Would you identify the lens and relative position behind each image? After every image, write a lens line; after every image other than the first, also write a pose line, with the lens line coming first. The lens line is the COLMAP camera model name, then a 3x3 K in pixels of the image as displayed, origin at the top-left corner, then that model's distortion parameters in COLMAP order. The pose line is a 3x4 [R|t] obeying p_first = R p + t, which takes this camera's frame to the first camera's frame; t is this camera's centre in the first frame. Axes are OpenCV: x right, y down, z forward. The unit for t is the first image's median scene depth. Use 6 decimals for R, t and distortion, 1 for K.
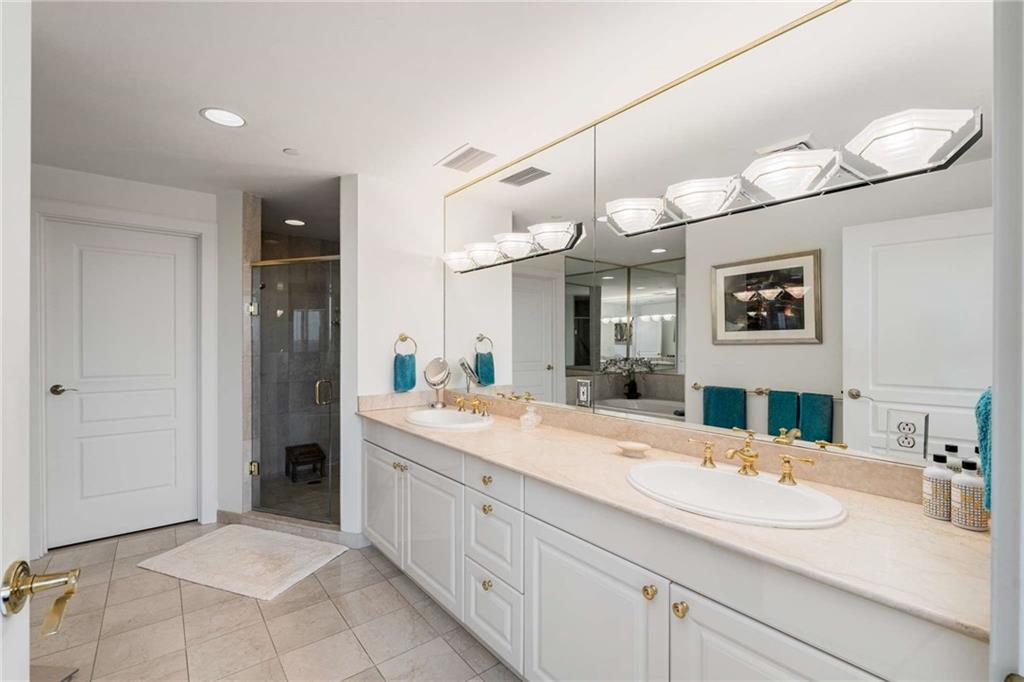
lens RADIAL K [[446.9, 0, 510.6], [0, 446.9, 344.2], [0, 0, 1]] dist [-0.003365, -0.000711]
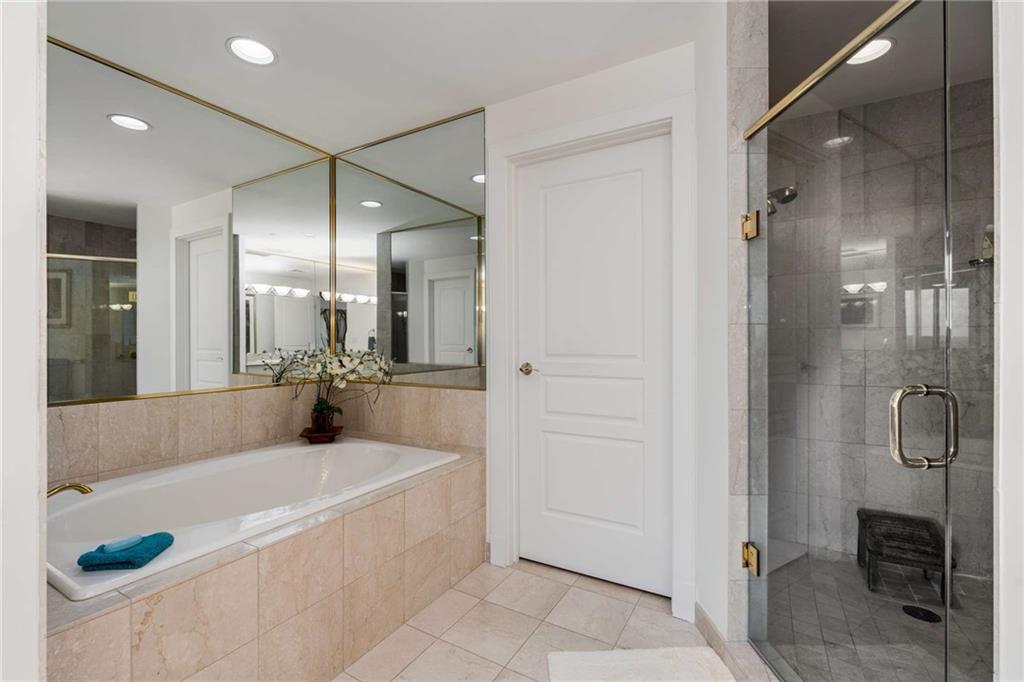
lens RADIAL K [[446.9, 0, 511.1], [0, 446.9, 342.4], [0, 0, 1]] dist [-0.003365, -0.000711]
pose [[0.359049, -0.001059, -0.933318, -0.219834], [0.002811, 0.999996, -0.000053, 0.045796], [0.933314, -0.002604, 0.359051, 0.586591]]
